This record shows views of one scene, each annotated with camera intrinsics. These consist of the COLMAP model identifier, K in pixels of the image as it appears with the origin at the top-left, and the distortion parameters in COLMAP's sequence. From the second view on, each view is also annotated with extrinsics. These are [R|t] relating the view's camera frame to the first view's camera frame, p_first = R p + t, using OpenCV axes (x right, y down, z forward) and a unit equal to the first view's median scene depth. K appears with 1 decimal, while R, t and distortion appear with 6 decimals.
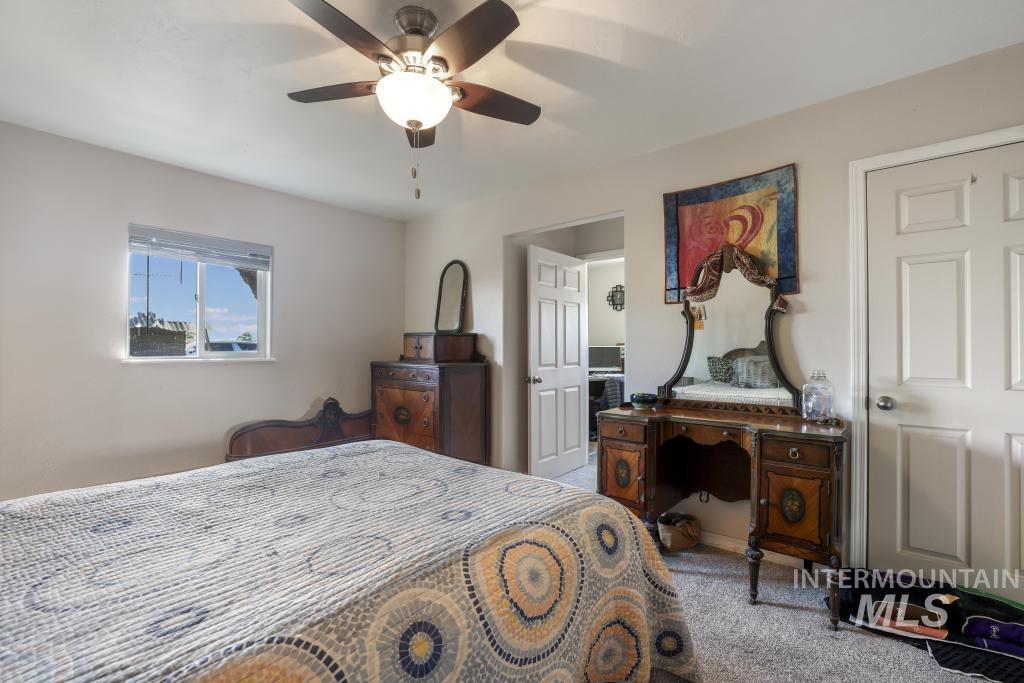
lens RADIAL K [[451.1, 0, 515.1], [0, 451.1, 346.6], [0, 0, 1]] dist [-0.005777, 0.001729]
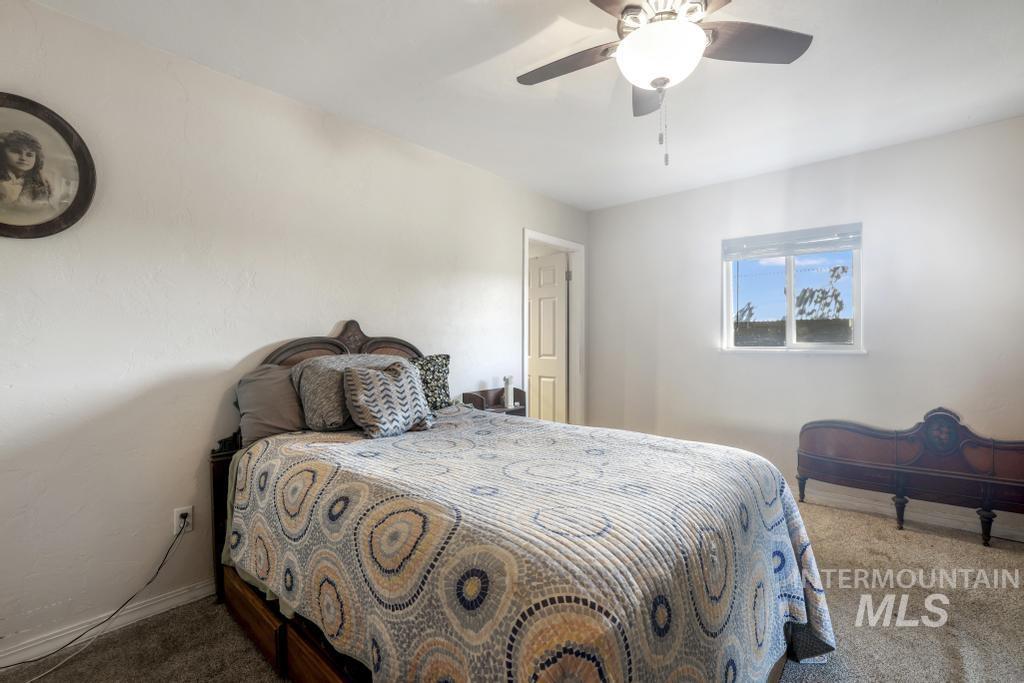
lens RADIAL K [[451.1, 0, 513.2], [0, 451.1, 338.6], [0, 0, 1]] dist [-0.005777, 0.001729]
pose [[-0.045655, -0.006014, -0.998939, 0.819018], [0.012779, 0.999897, -0.006604, 0.003437], [0.998876, -0.013067, -0.045573, 0.932074]]
